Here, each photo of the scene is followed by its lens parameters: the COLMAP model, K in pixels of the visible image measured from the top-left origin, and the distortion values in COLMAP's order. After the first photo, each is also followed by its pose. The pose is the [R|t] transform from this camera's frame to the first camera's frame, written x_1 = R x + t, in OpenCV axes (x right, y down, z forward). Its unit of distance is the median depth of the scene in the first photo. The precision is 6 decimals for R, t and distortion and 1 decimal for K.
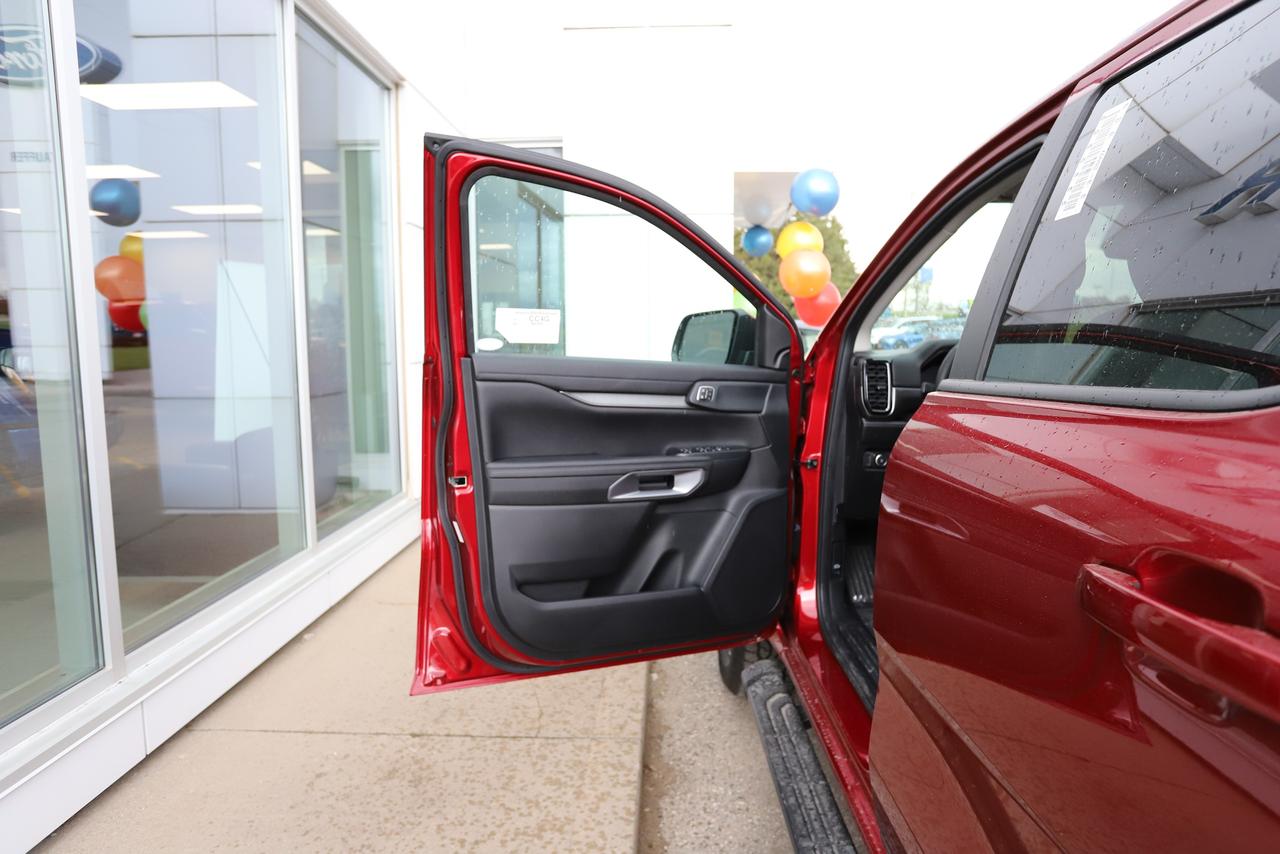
lens RADIAL K [[760.5, 0, 642.1], [0, 760.5, 419.8], [0, 0, 1]] dist [-0.050427, 0.000009]
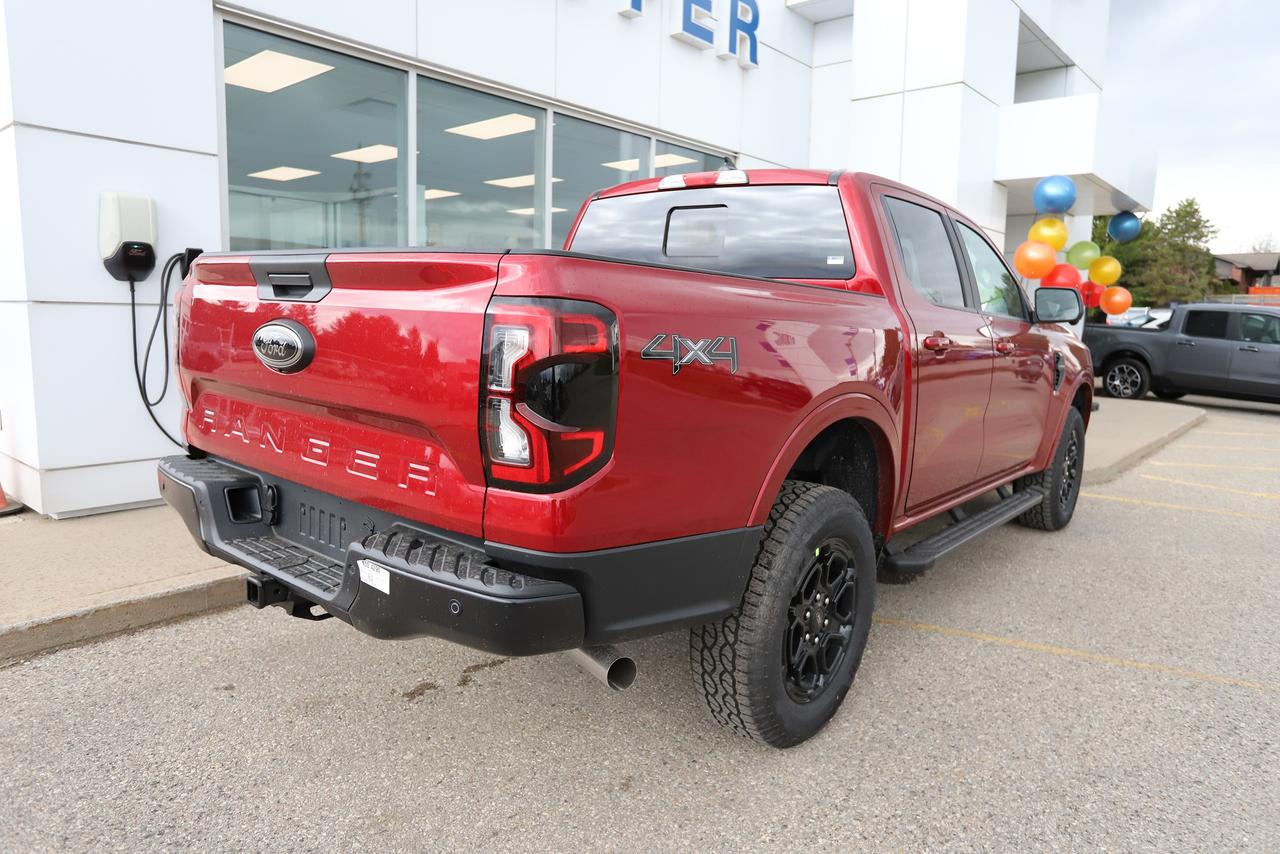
lens RADIAL K [[822.4, 0, 640.0], [0, 822.4, 427.0], [0, 0, 1]] dist [-0.072661, 0.059504]
pose [[0.768024, 0.109685, -0.630958, 0.589446], [-0.098456, 0.993734, 0.052905, 0.075304], [0.632807, 0.021489, 0.774011, -0.457572]]
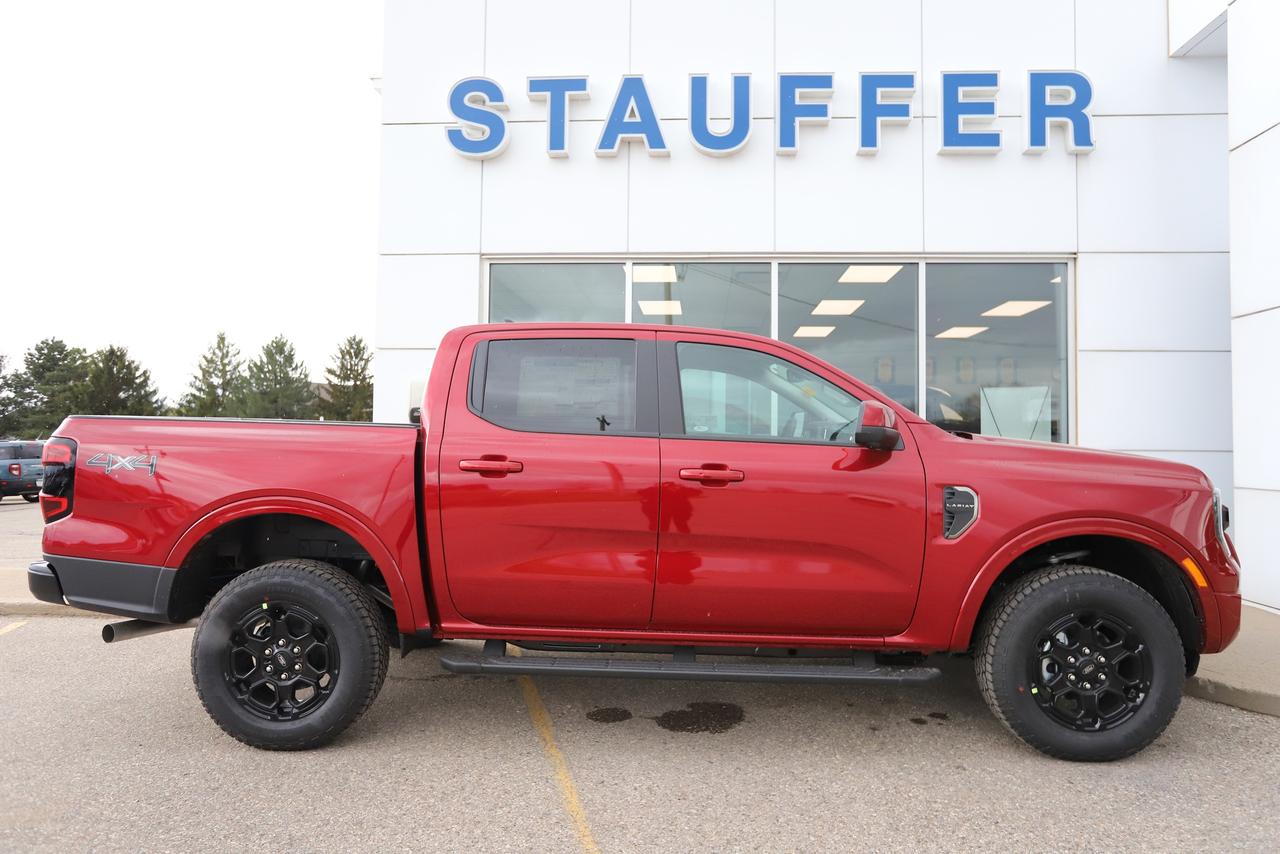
lens RADIAL K [[836.0, 0, 640.0], [0, 836.0, 427.0], [0, 0, 1]] dist [-0.003786, -0.001154]
pose [[-0.061370, -0.027427, -0.997738, 1.010052], [-0.114071, 0.993265, -0.020287, 0.001327], [0.991575, 0.112568, -0.064086, 0.238533]]
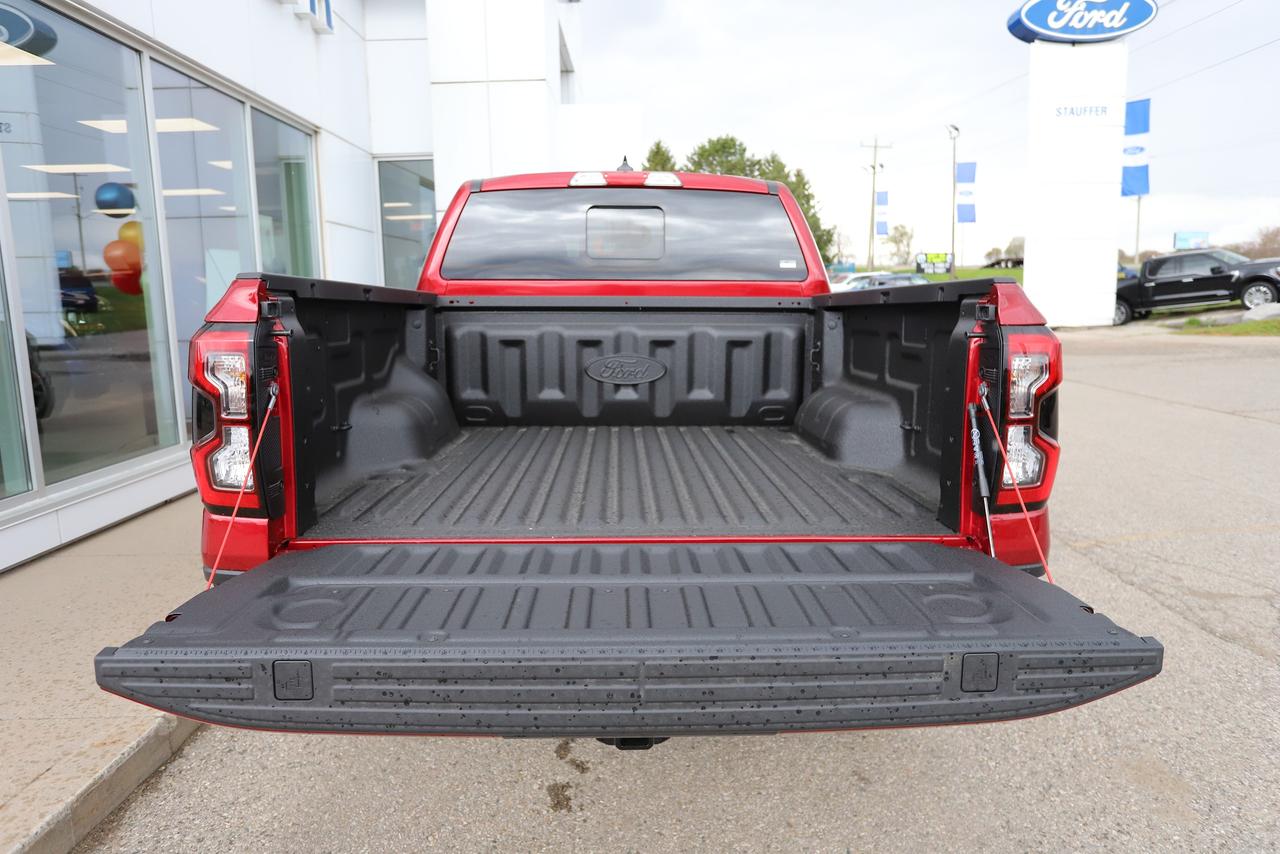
lens RADIAL K [[822.4, 0, 640.0], [0, 822.4, 427.0], [0, 0, 1]] dist [-0.072661, 0.059504]
pose [[0.999639, -0.013053, 0.023487, 0.227650], [0.011921, 0.998791, 0.047701, 0.070452], [-0.024081, -0.047404, 0.998585, -0.552853]]
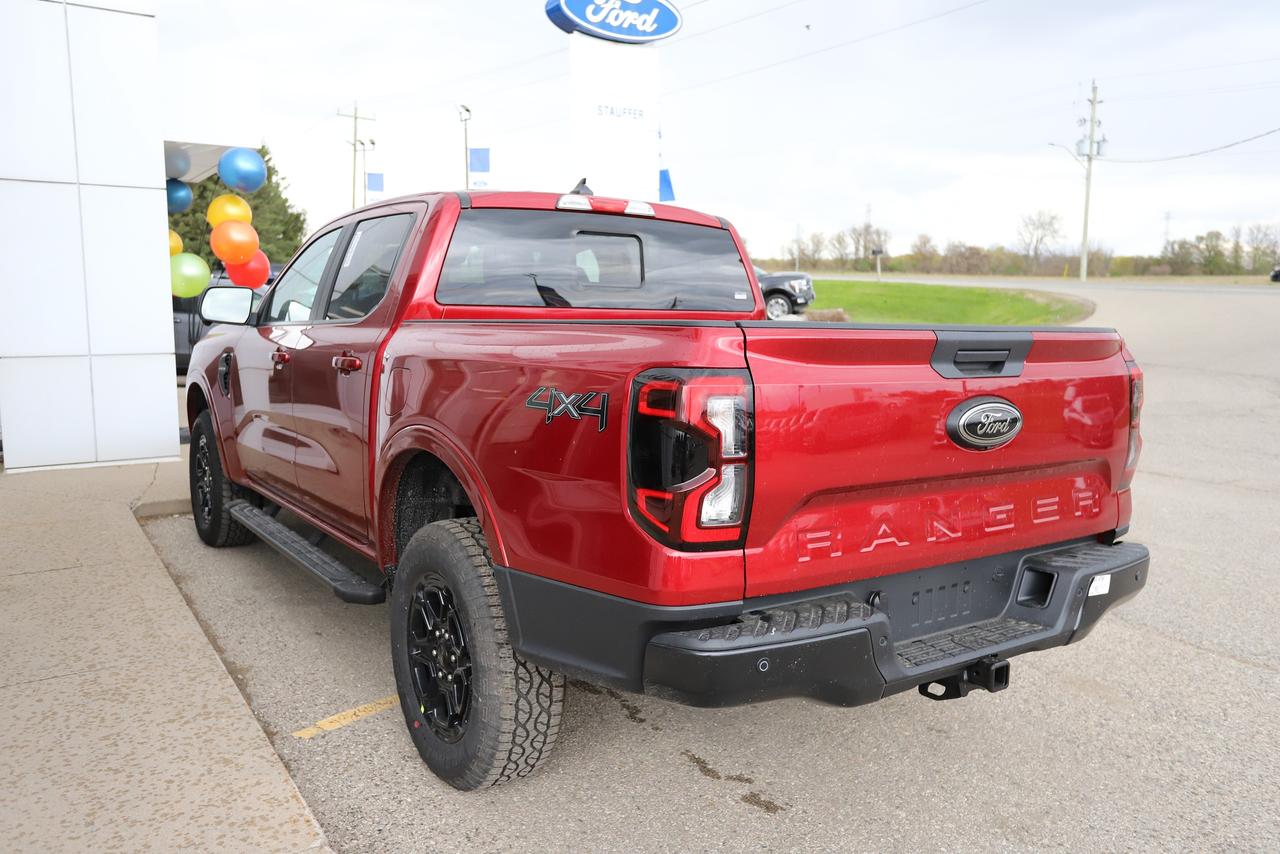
lens RADIAL K [[1011.8, 0, 644.1], [0, 1011.8, 429.9], [0, 0, 1]] dist [-0.021075, 0.001947]
pose [[0.822812, -0.060517, 0.565082, -0.144284], [0.047542, 0.998159, 0.037671, 0.053324], [-0.566321, -0.004131, 0.824174, -0.560081]]
